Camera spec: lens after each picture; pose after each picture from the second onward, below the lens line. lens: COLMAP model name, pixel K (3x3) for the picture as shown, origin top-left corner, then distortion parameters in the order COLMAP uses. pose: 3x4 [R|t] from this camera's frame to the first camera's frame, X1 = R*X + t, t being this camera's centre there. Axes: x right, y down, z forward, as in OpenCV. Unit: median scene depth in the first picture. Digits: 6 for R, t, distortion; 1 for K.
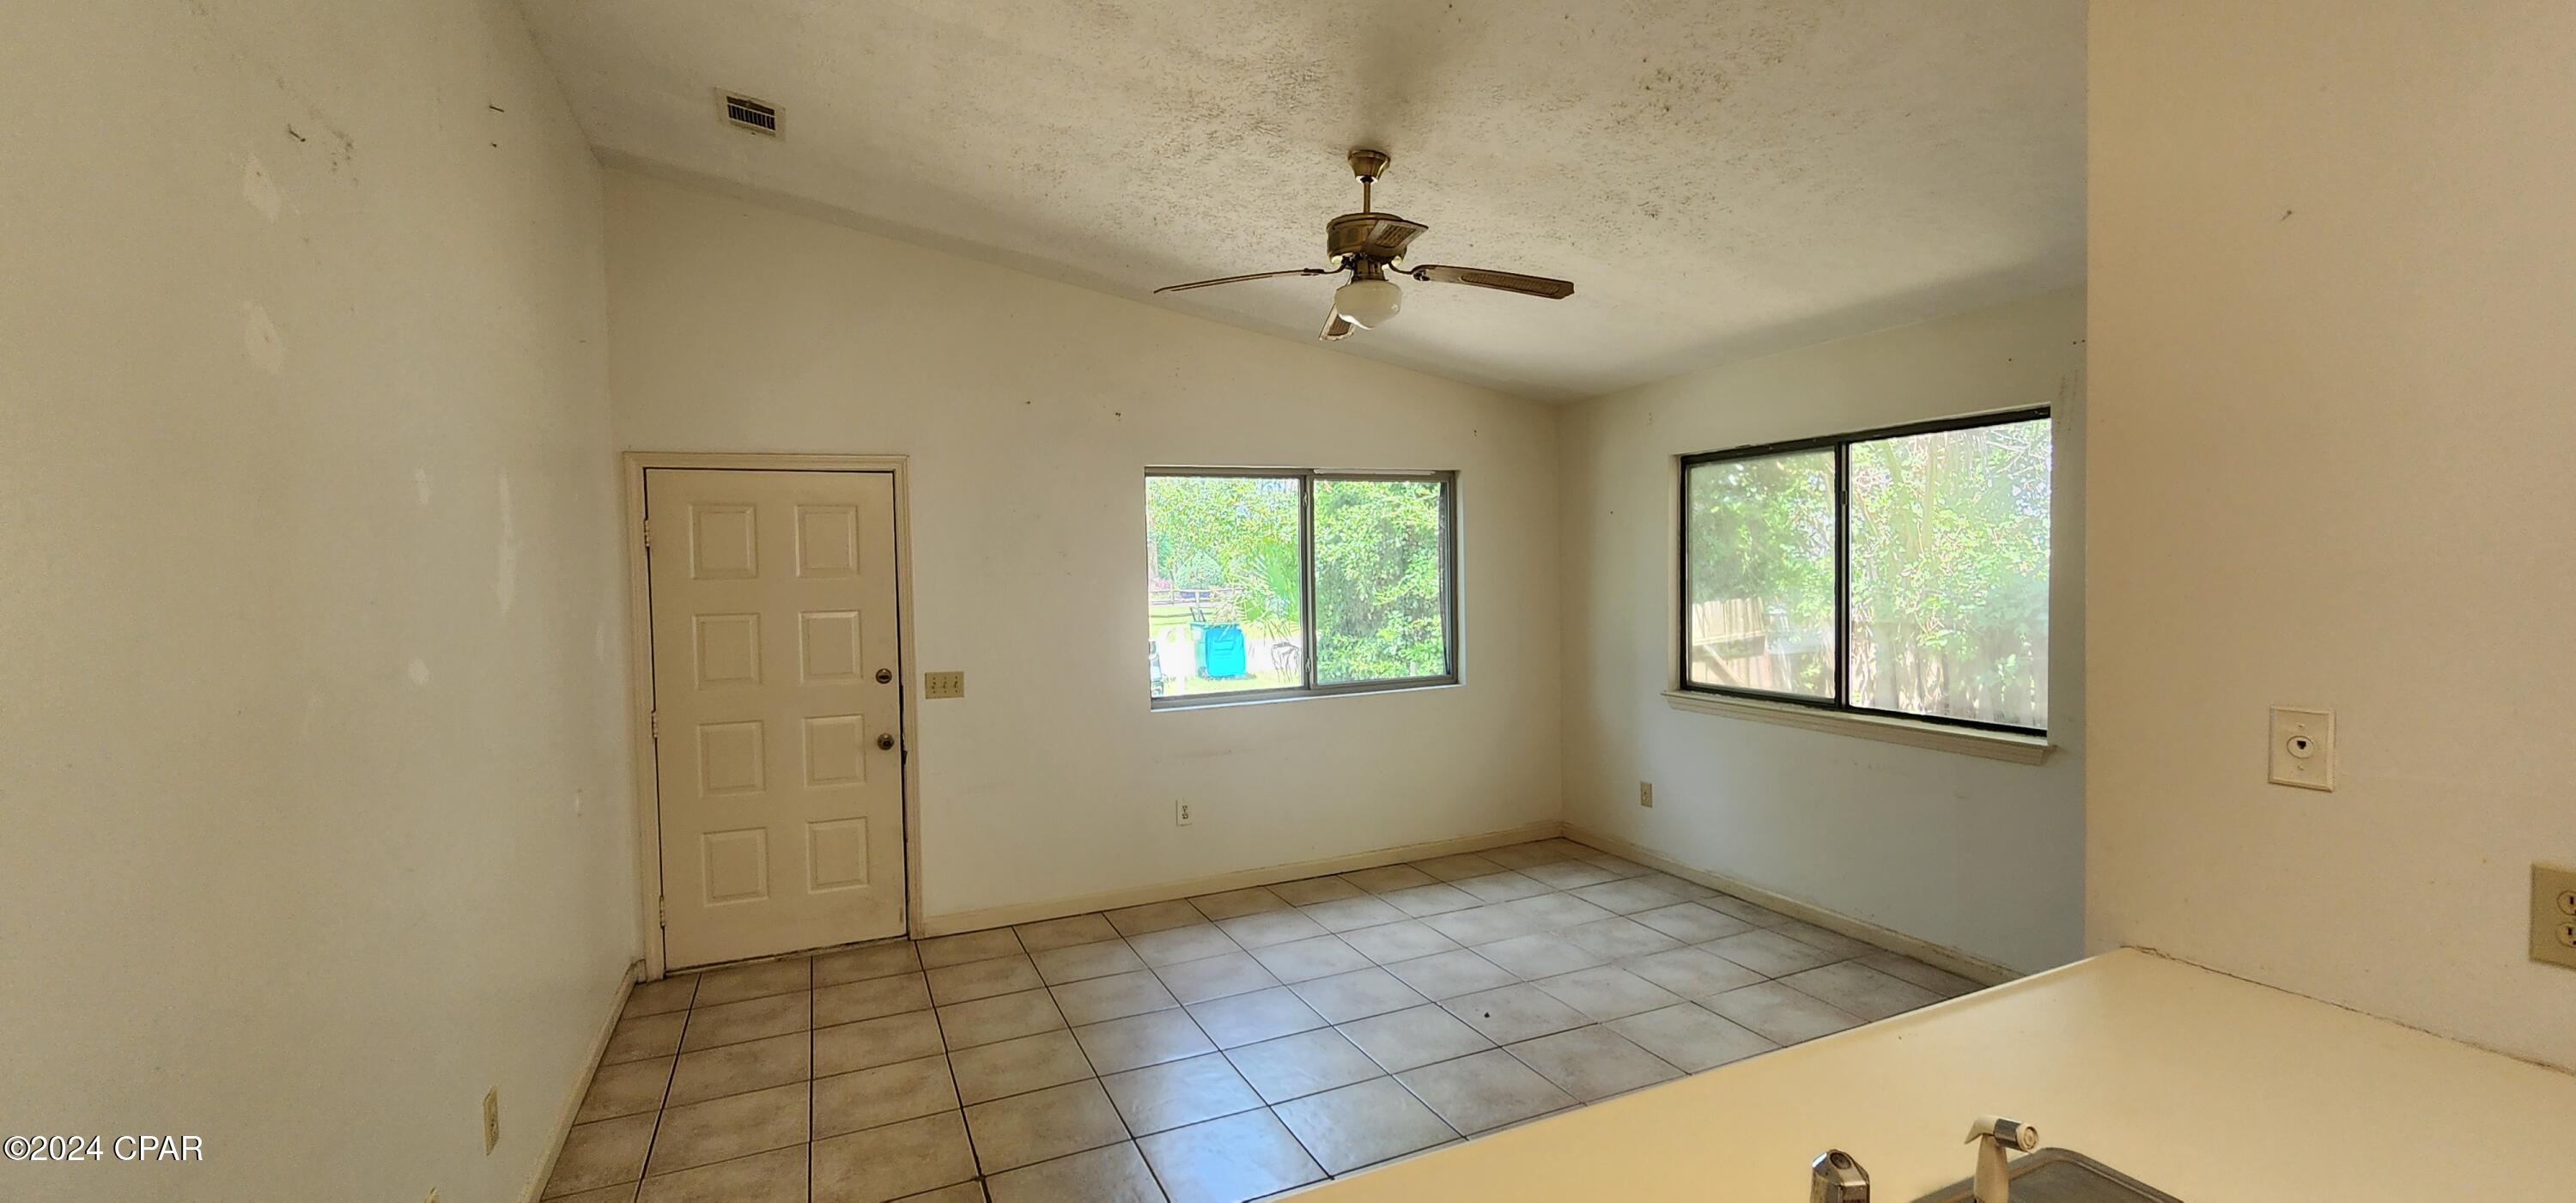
lens RADIAL K [[1057.8, 0, 1288.0], [0, 1057.8, 601.5], [0, 0, 1]] dist [-0.000810, 0.000174]
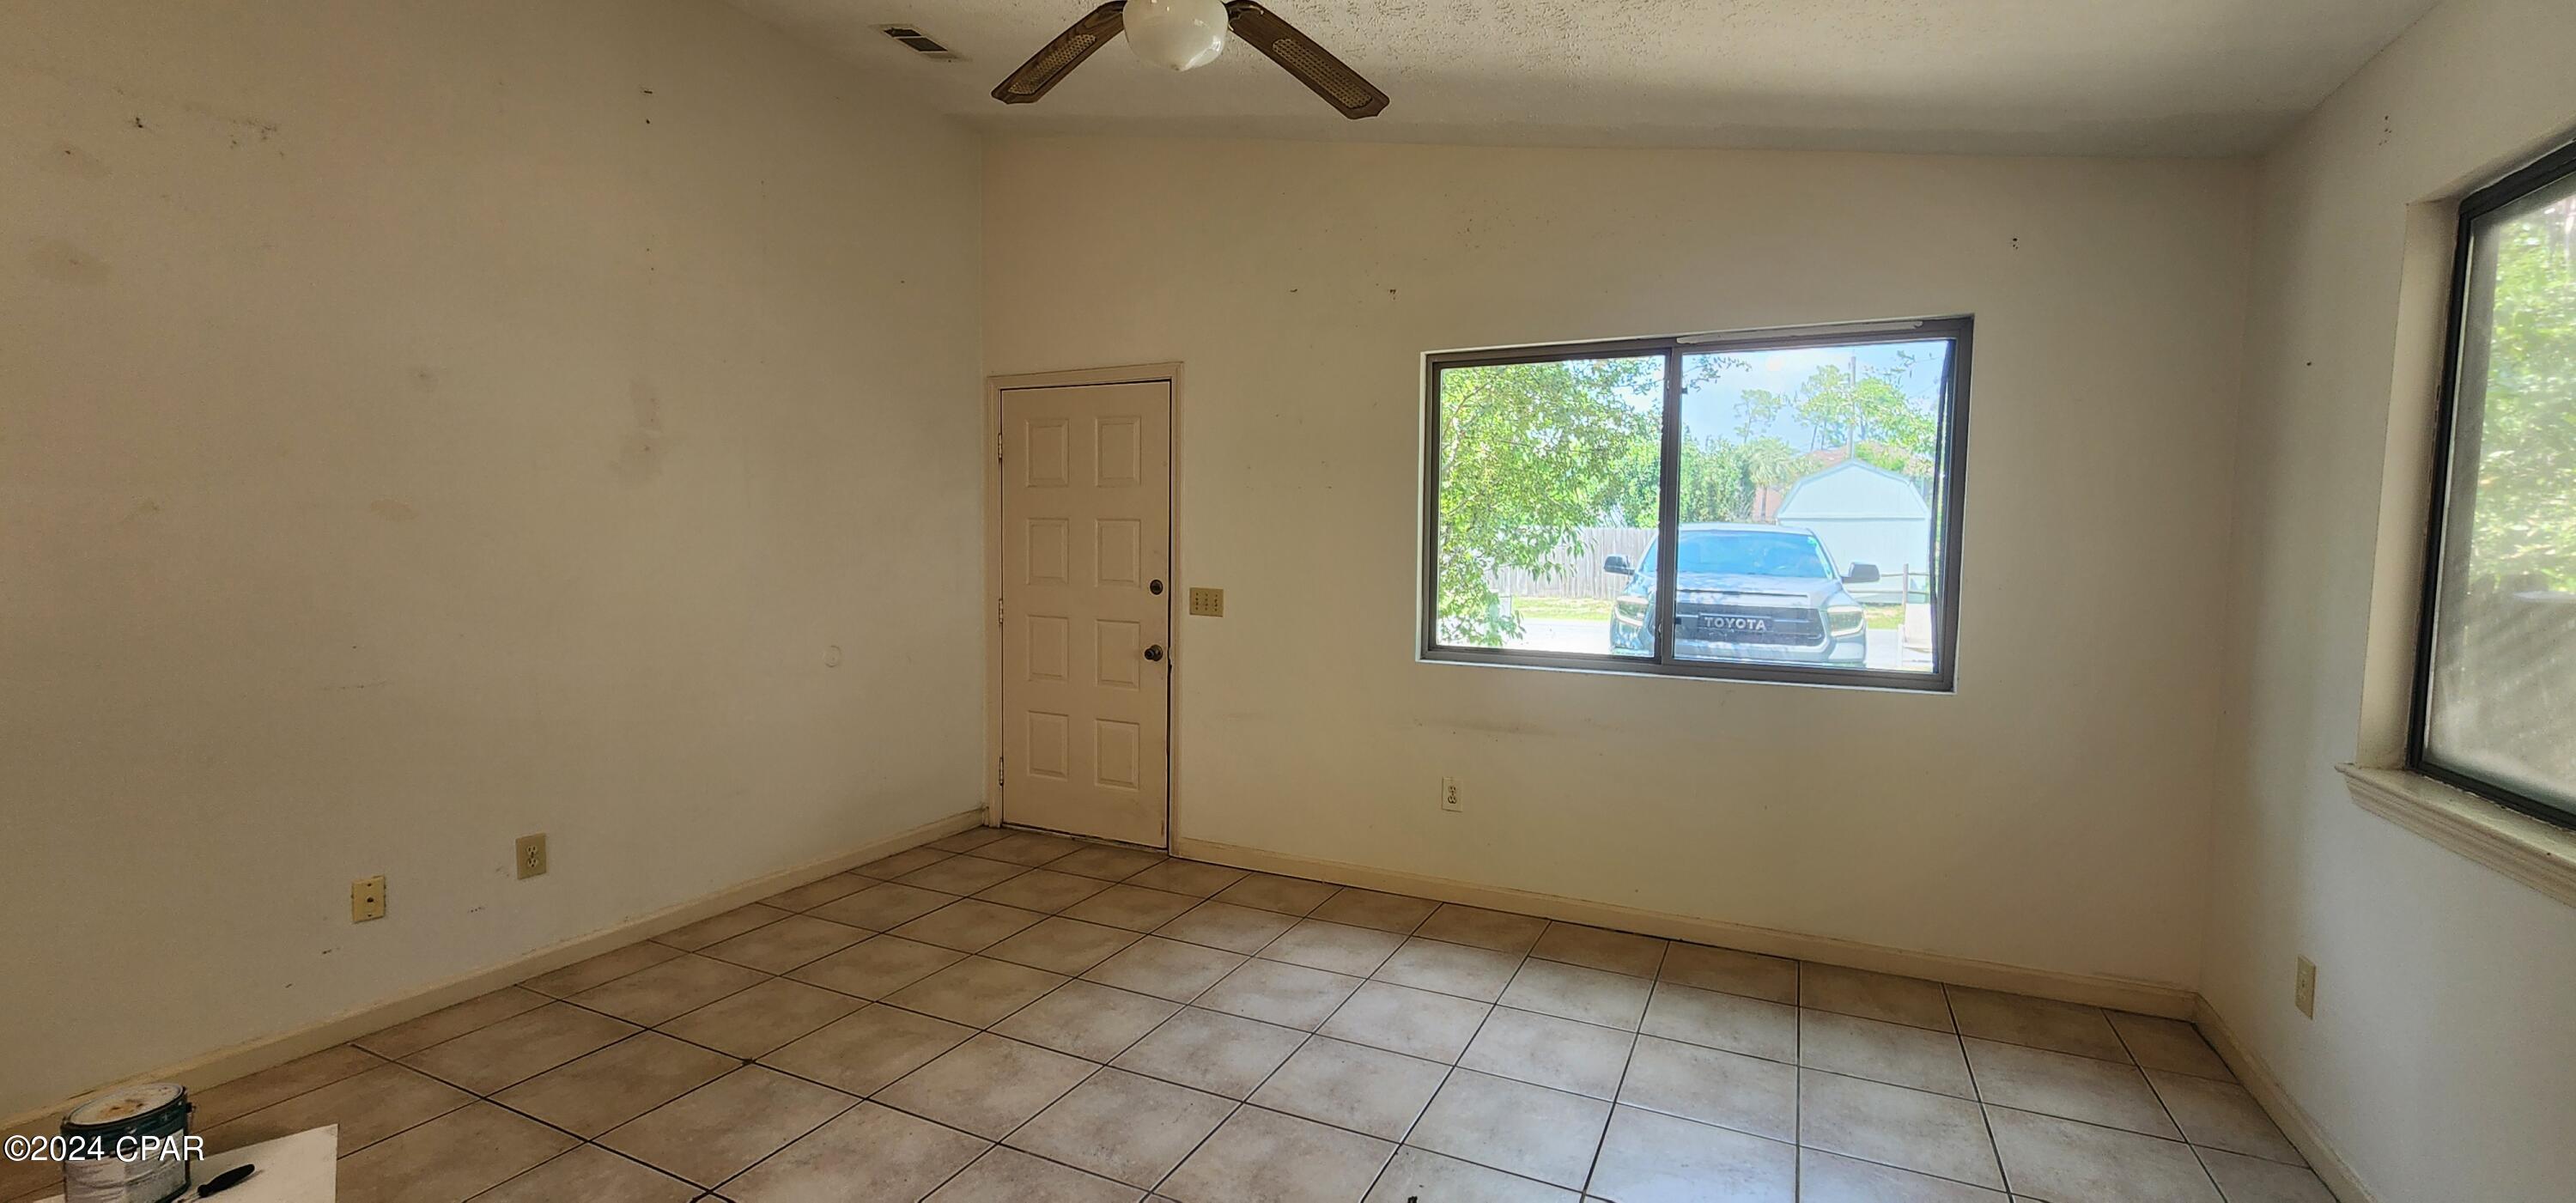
lens RADIAL K [[1057.8, 0, 1288.0], [0, 1057.8, 601.5], [0, 0, 1]] dist [-0.000810, 0.000174]
pose [[0.649046, 0.080299, -0.756499, 0.454021], [-0.053426, 0.996770, 0.059965, 0.017731], [0.758871, 0.001497, 0.651240, 0.446274]]
